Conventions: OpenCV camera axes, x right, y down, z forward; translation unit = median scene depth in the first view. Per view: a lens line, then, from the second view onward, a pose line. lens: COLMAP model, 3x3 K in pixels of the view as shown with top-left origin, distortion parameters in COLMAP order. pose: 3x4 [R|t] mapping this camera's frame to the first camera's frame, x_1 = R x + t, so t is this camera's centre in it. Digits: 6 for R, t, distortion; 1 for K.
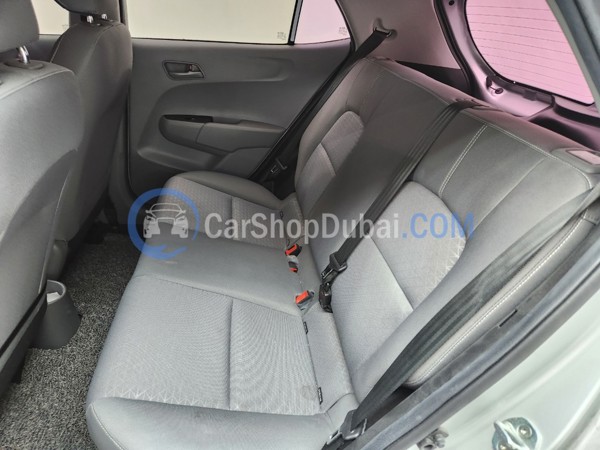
lens RADIAL K [[393.1, 0, 300.0], [0, 393.1, 225.0], [0, 0, 1]] dist [0.070225, -0.051677]
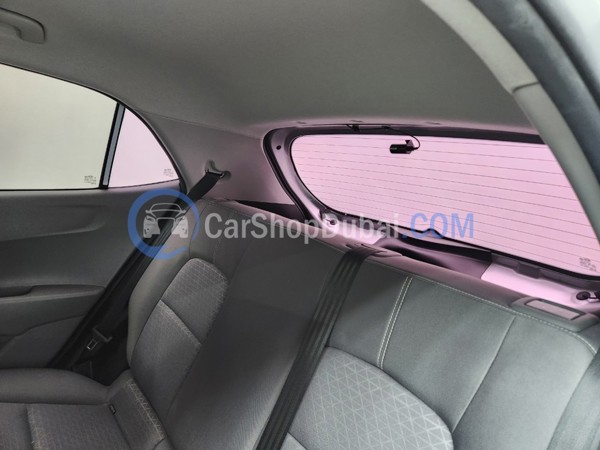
lens RADIAL K [[393.1, 0, 300.0], [0, 393.1, 225.0], [0, 0, 1]] dist [0.070225, -0.051677]
pose [[0.869065, -0.092536, 0.485967, -0.082799], [0.229859, 0.945402, -0.231042, -0.106078], [-0.438054, 0.312494, 0.842886, 0.163539]]
